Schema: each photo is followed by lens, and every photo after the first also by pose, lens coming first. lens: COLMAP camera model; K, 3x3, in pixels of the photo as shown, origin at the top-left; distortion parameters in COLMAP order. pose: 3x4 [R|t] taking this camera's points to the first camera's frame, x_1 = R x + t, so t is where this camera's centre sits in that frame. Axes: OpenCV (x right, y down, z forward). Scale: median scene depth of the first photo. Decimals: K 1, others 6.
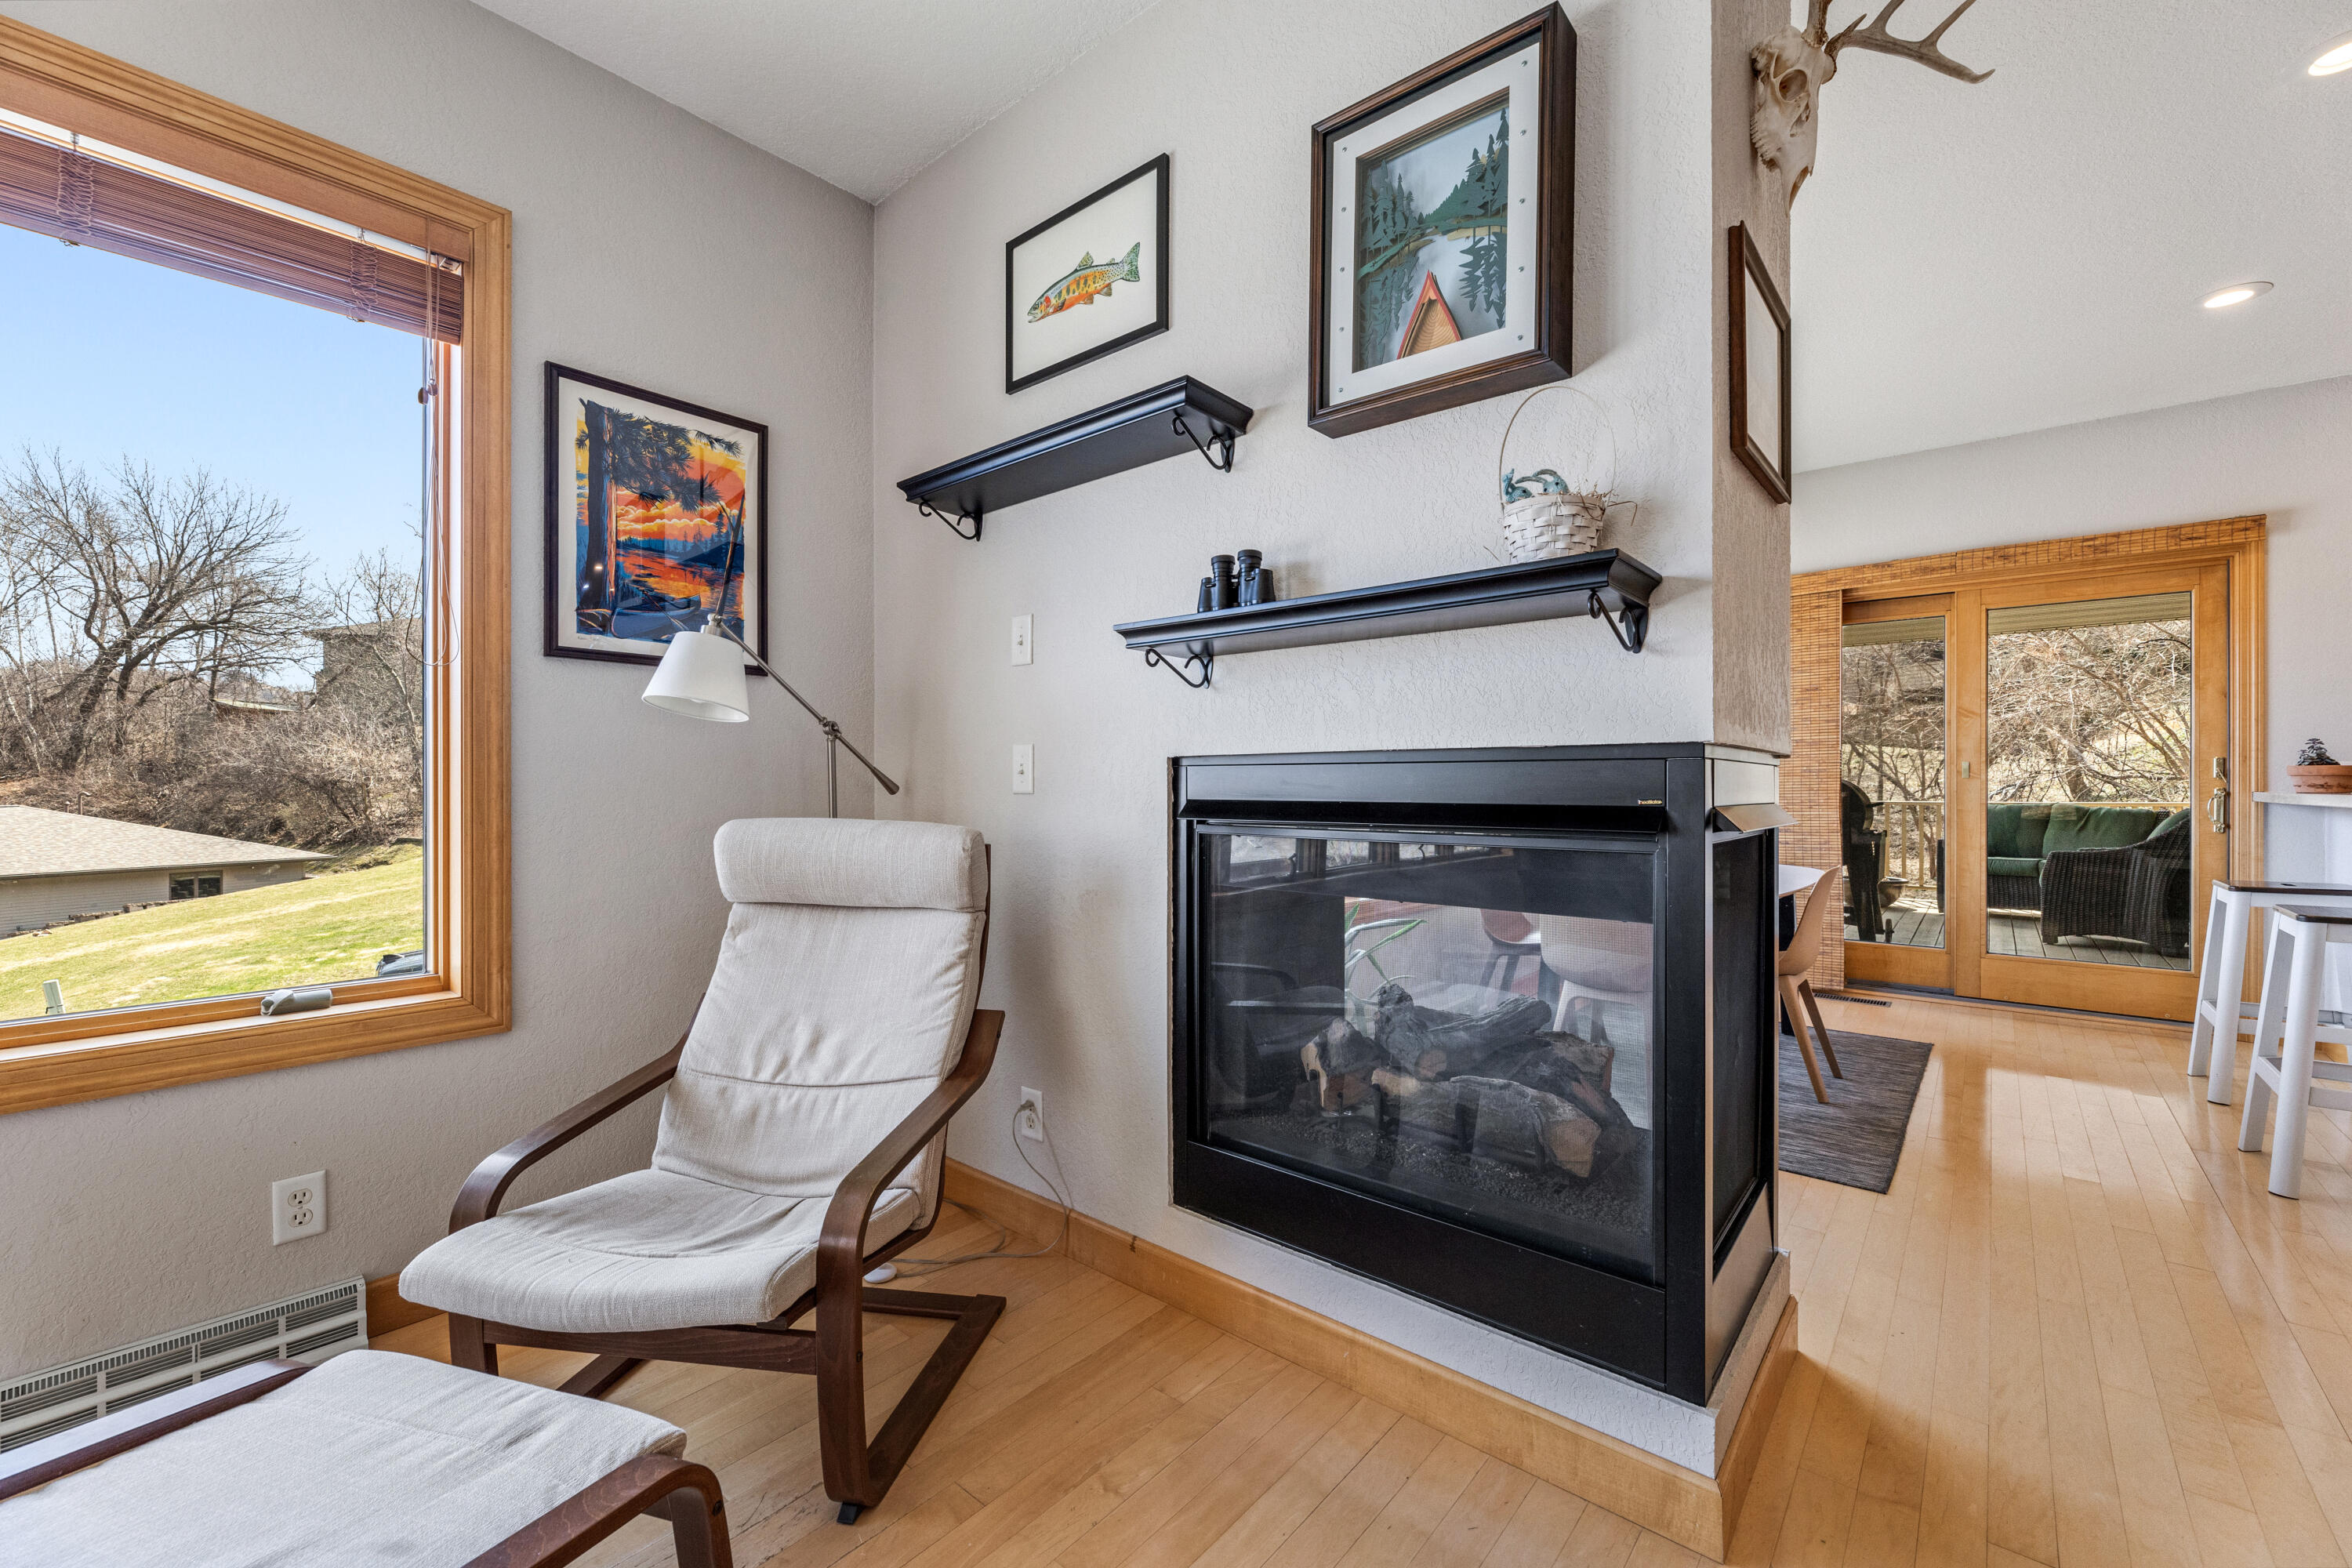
lens RADIAL K [[952.6, 0, 1183.8], [0, 952.6, 781.0], [0, 0, 1]] dist [0.002161, 0.000141]
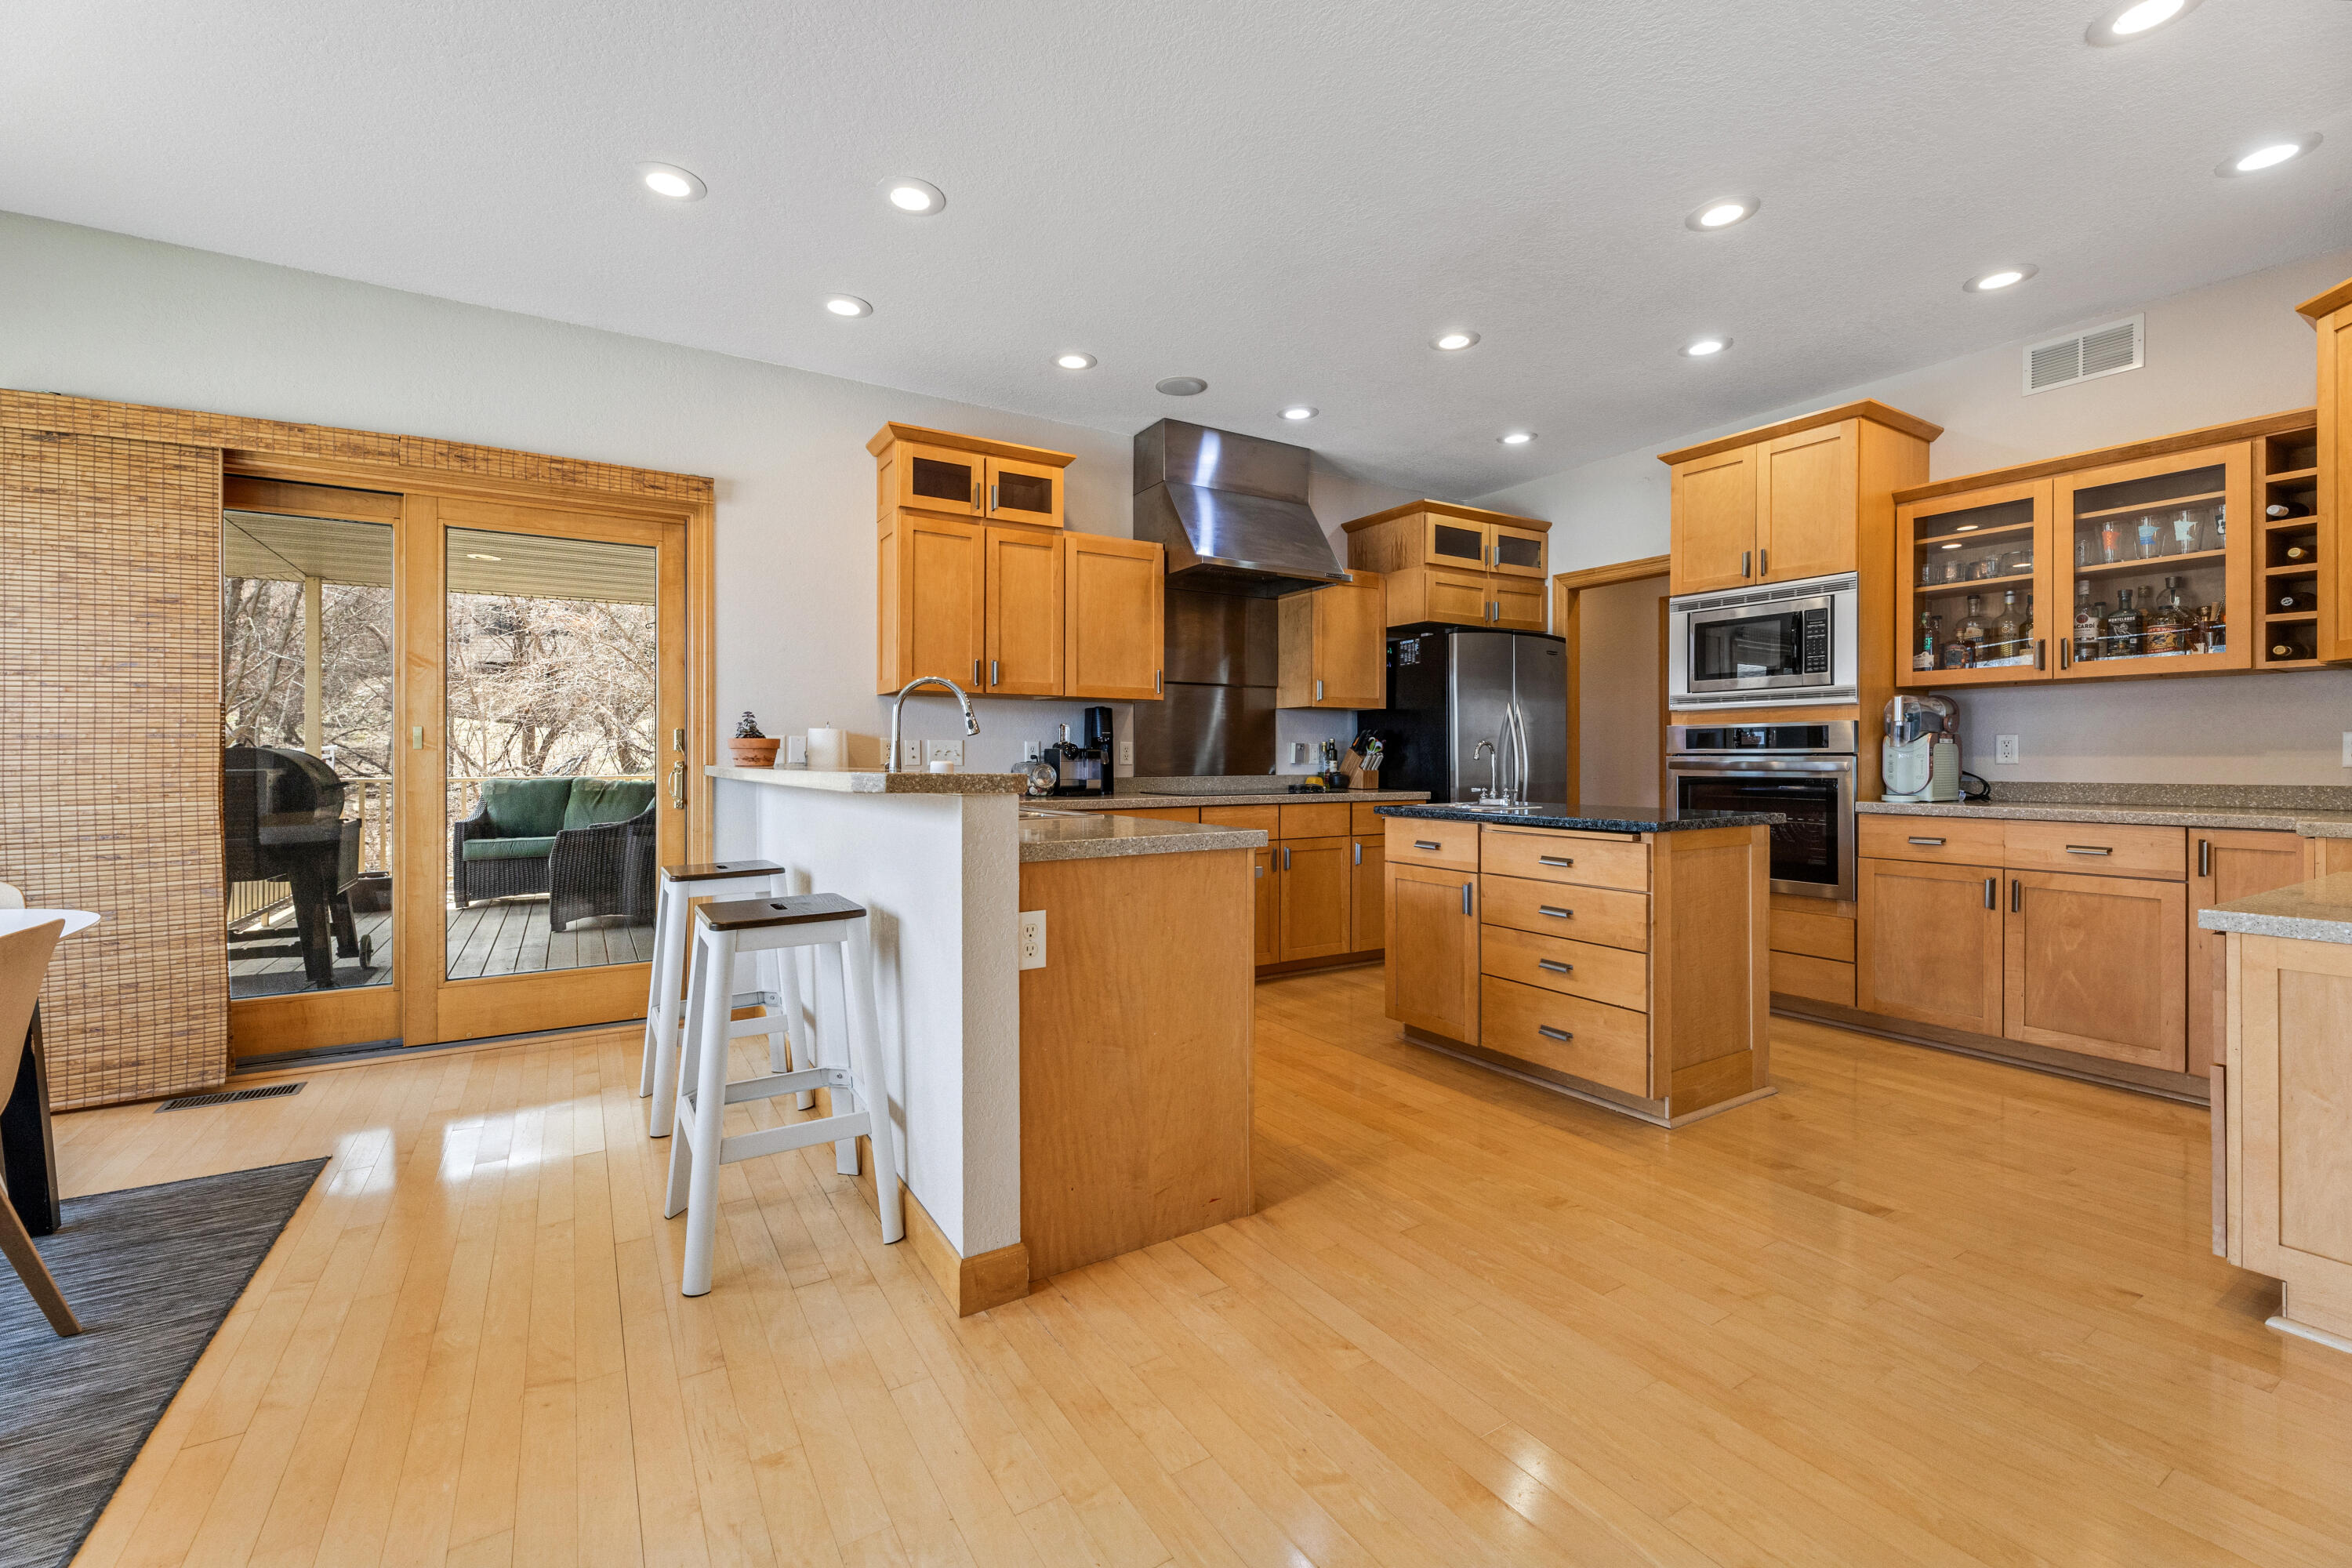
lens RADIAL K [[963.9, 0, 1172.7], [0, 963.9, 761.6], [0, 0, 1]] dist [-0.000941, -0.000073]
pose [[0.305527, -0.003793, 0.952176, 0.333060], [-0.003150, 0.999983, 0.004994, 0.001322], [-0.952178, -0.004526, 0.305509, 0.249465]]
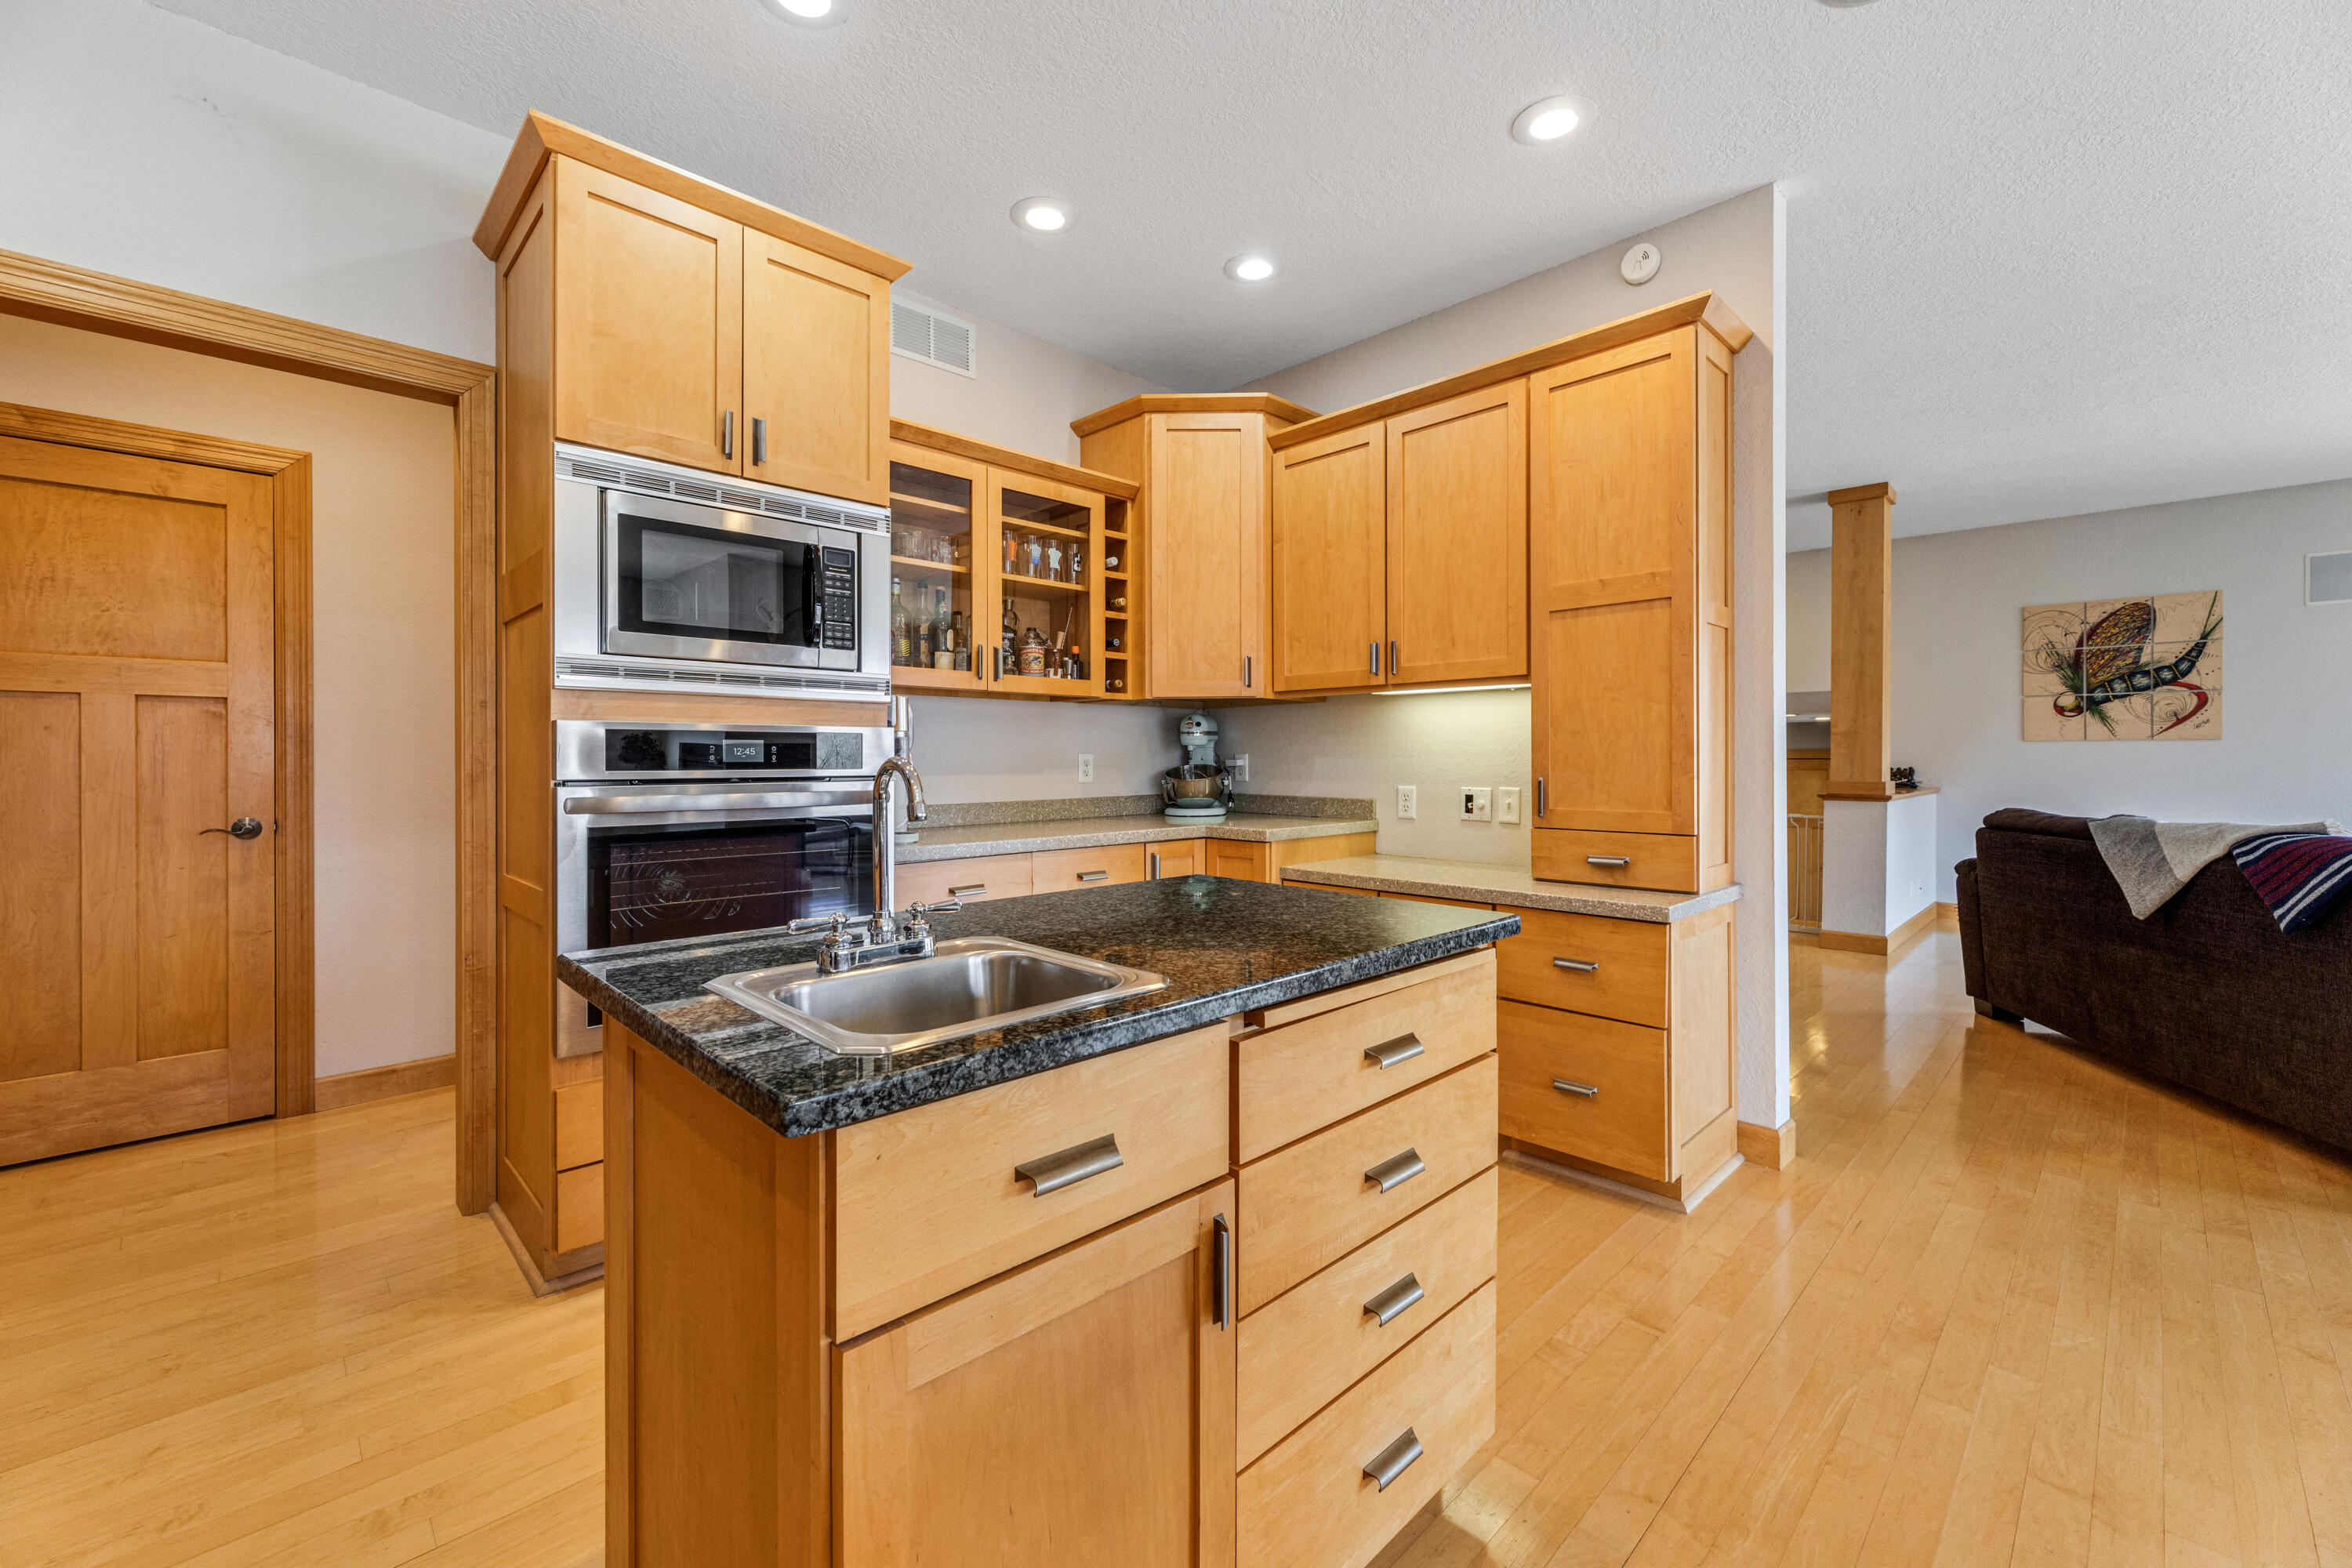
lens RADIAL K [[963.9, 0, 1172.7], [0, 963.9, 761.6], [0, 0, 1]] dist [-0.000941, -0.000073]
pose [[-0.995331, 0.001869, 0.096502, 1.174180], [0.001780, 0.999998, -0.001005, -0.012927], [-0.096504, -0.000829, -0.995332, 0.516993]]
